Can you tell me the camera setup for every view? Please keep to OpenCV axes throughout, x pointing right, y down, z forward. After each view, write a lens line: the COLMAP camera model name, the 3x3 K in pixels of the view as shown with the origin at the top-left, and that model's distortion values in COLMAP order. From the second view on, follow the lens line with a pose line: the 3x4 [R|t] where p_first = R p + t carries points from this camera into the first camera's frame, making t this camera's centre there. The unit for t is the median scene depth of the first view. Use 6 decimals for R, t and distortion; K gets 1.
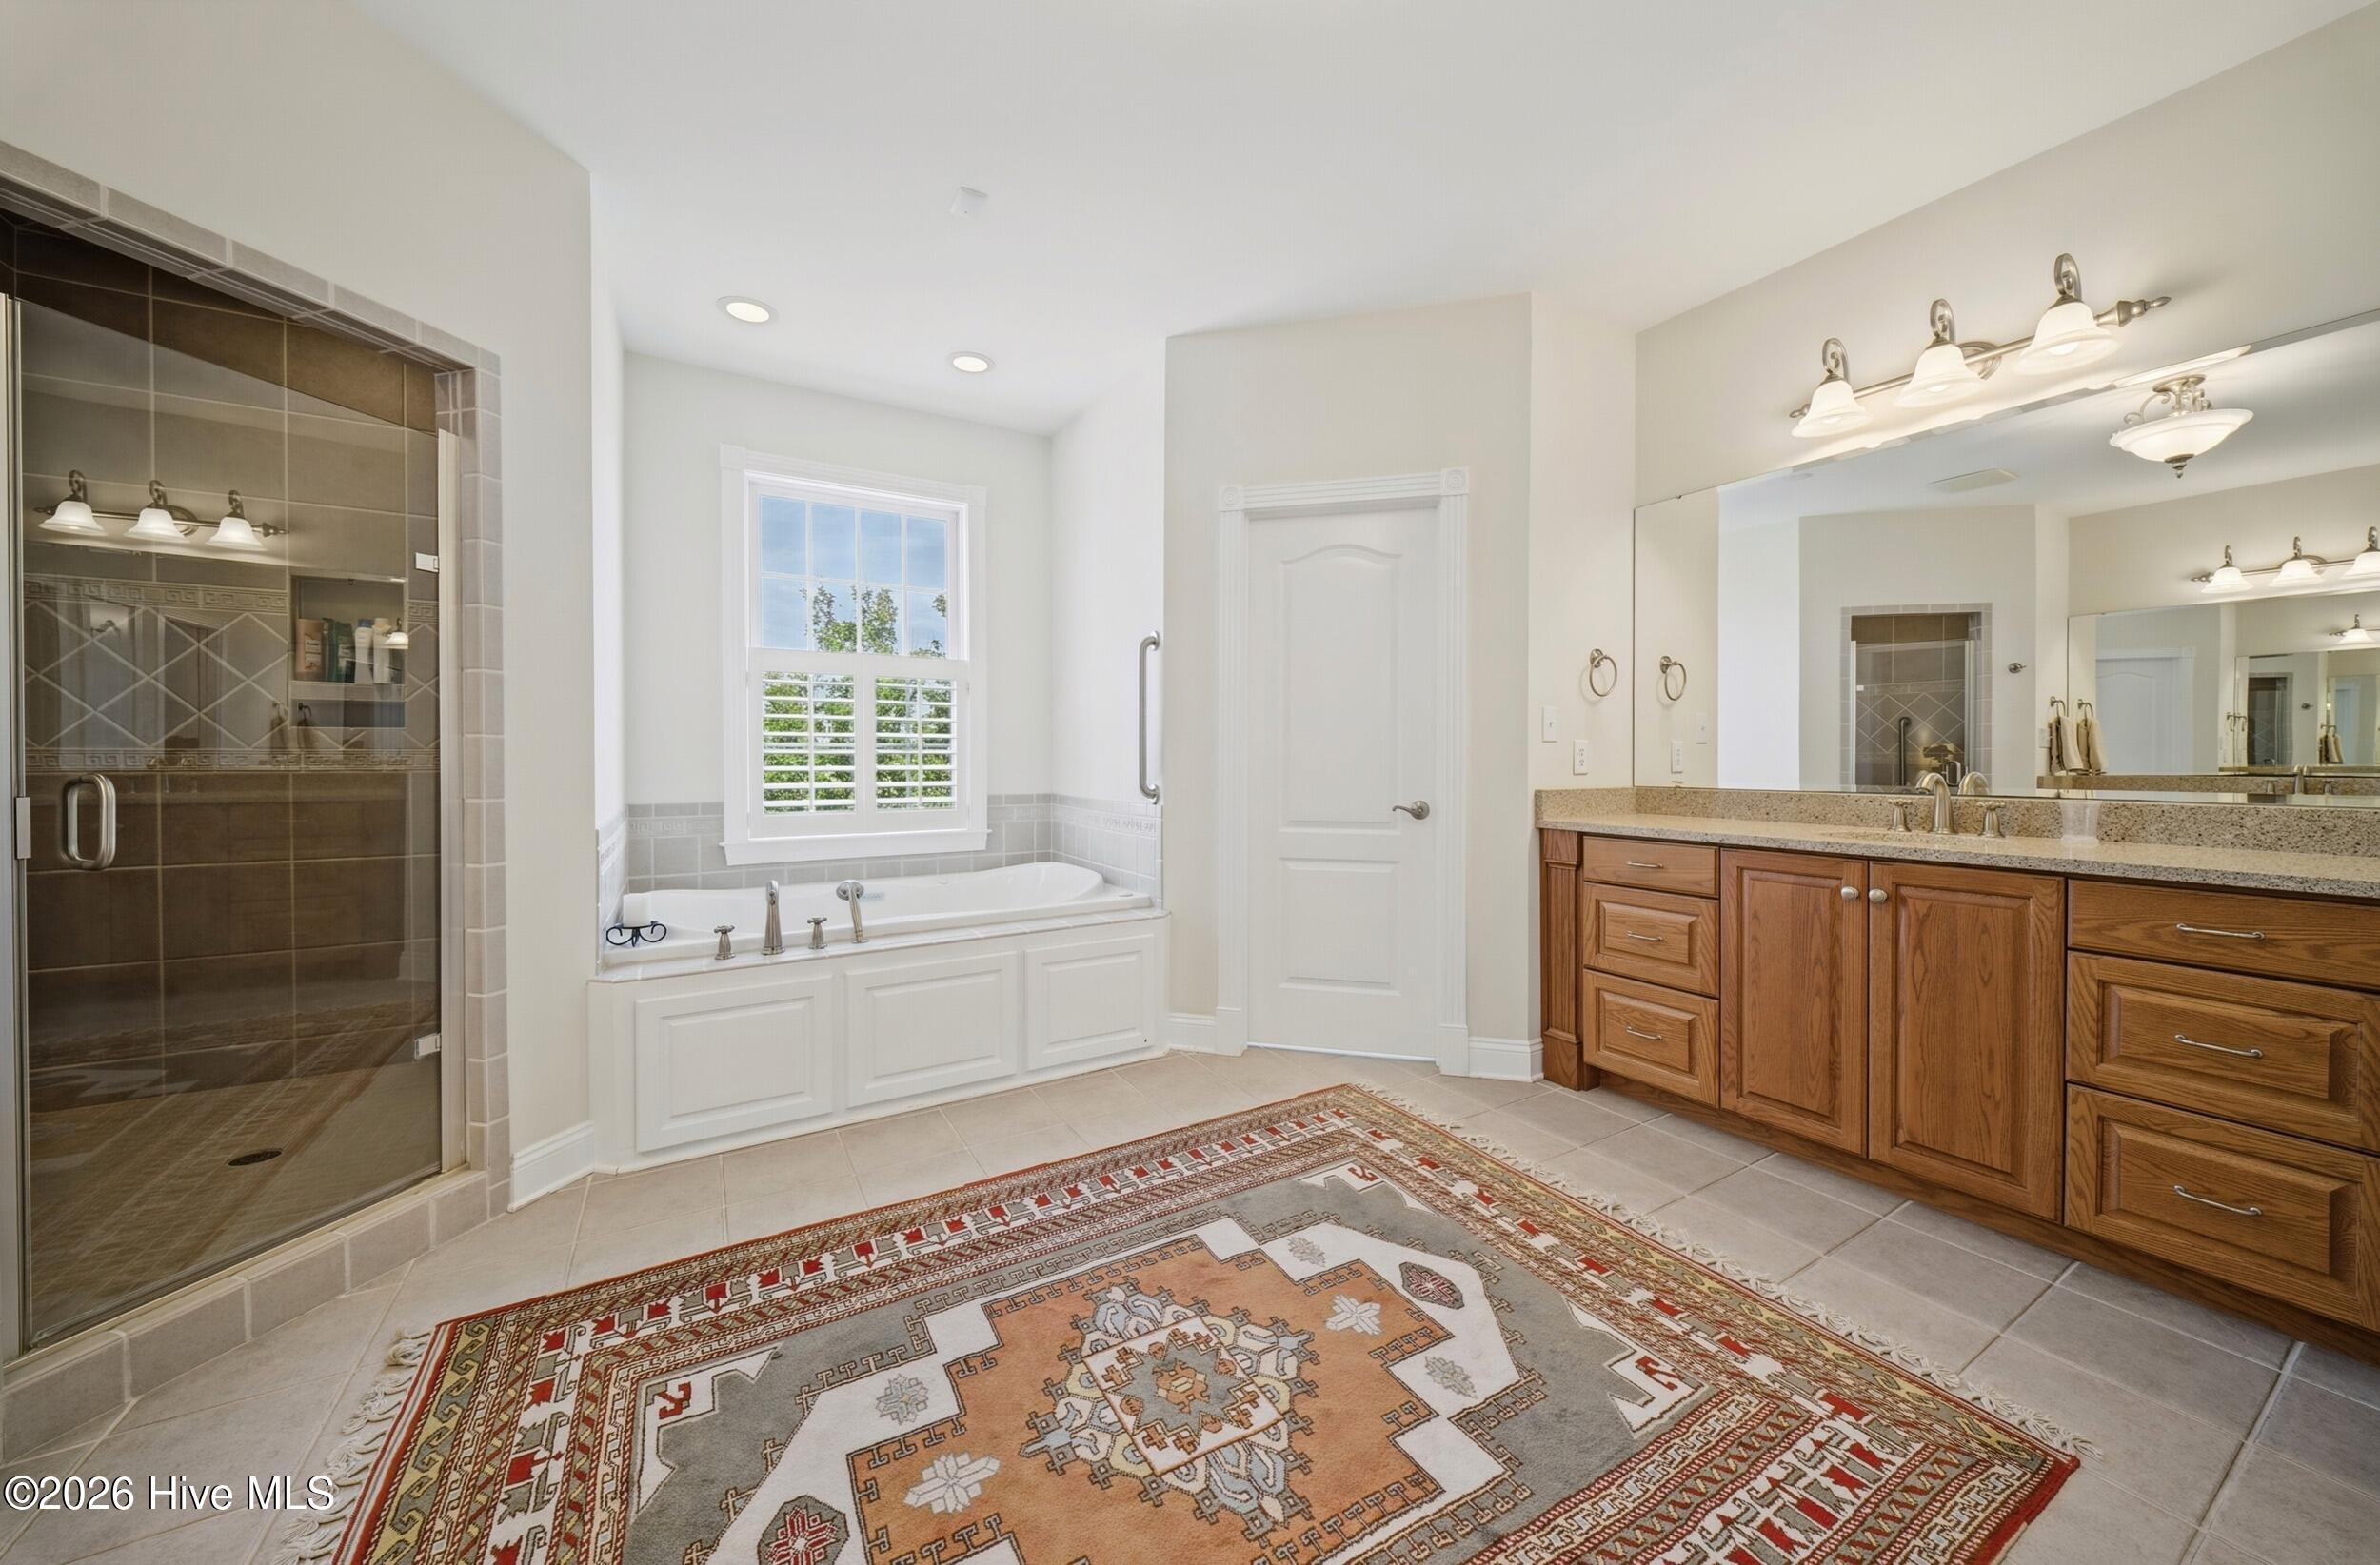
lens RADIAL K [[833.8, 0, 1195.4], [0, 833.8, 761.8], [0, 0, 1]] dist [0.003176, -0.002347]
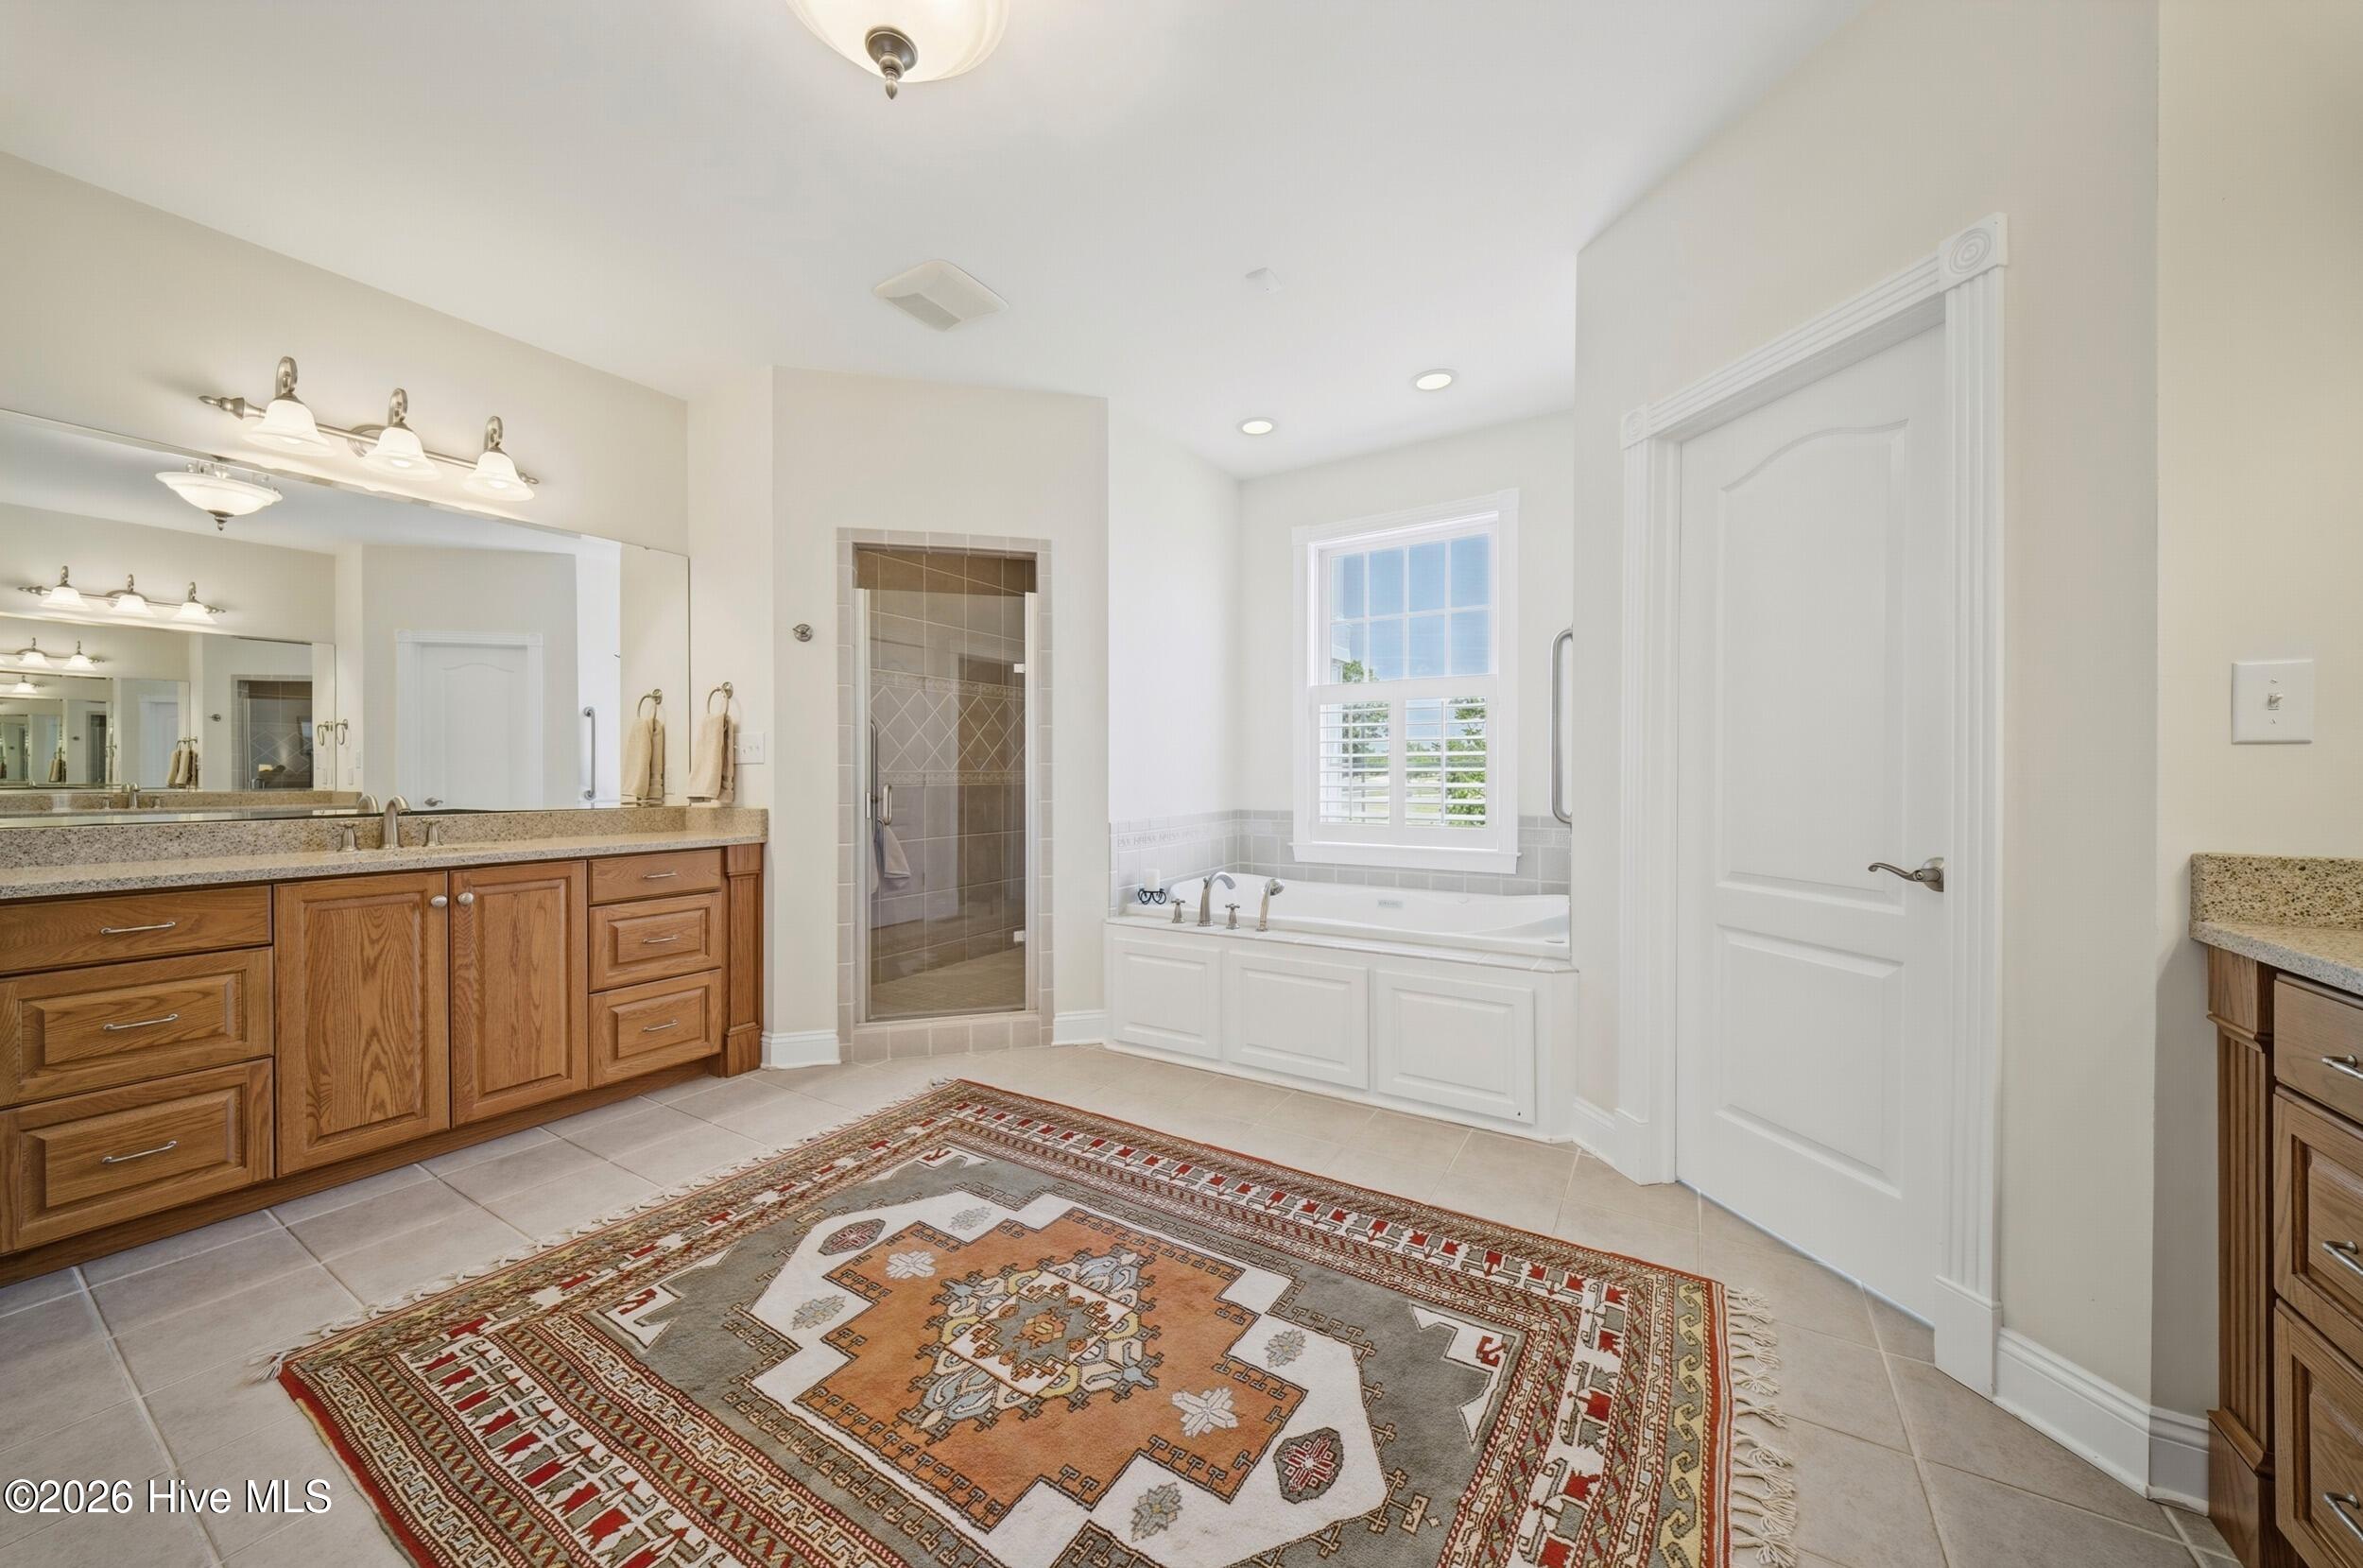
lens RADIAL K [[827.8, 0, 1186.1], [0, 827.8, 770.2], [0, 0, 1]] dist [0.003176, -0.002347]
pose [[0.472247, -0.000022, -0.881466, 0.741823], [-0.008519, 0.999953, -0.004589, -0.007917], [0.881425, 0.009677, 0.472225, 0.435727]]
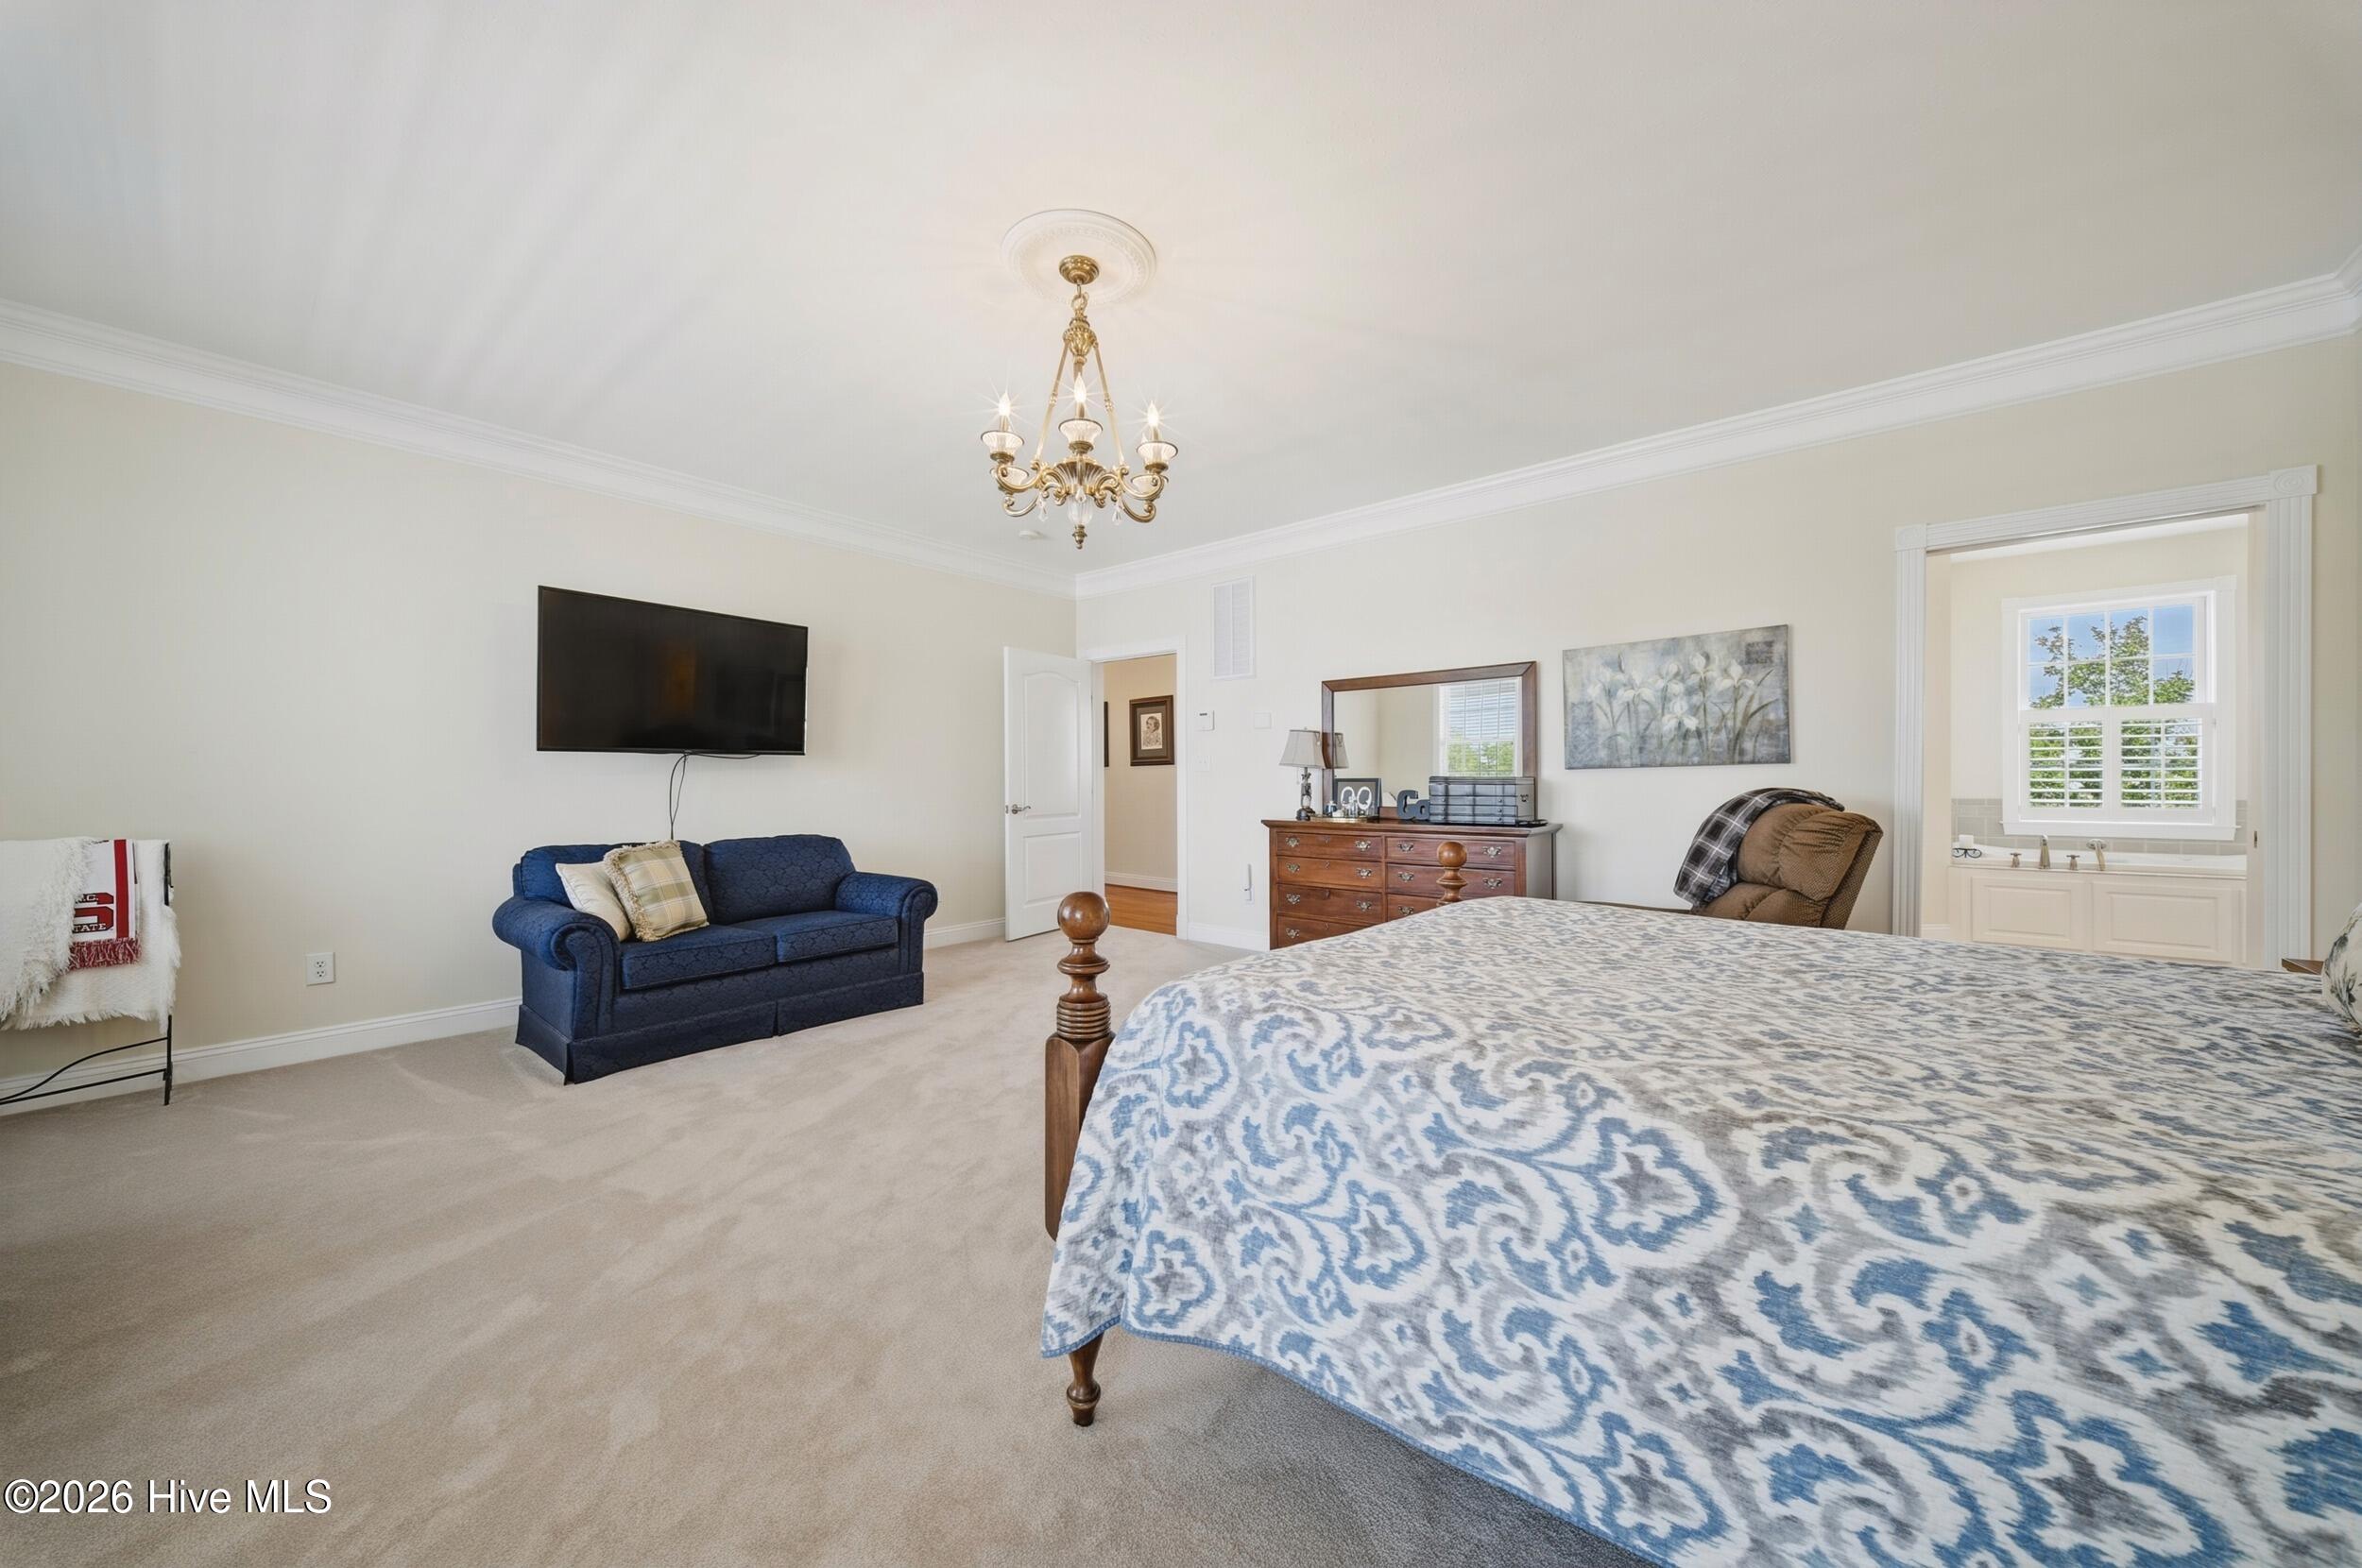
lens RADIAL K [[827.4, 0, 1189.3], [0, 827.4, 779.4], [0, 0, 1]] dist [0.003176, -0.002347]
pose [[0.326678, 0.002026, -0.945134, 0.875323], [0.000750, 0.999997, 0.002403, 0.001657], [0.945135, -0.001494, 0.326675, -1.979304]]
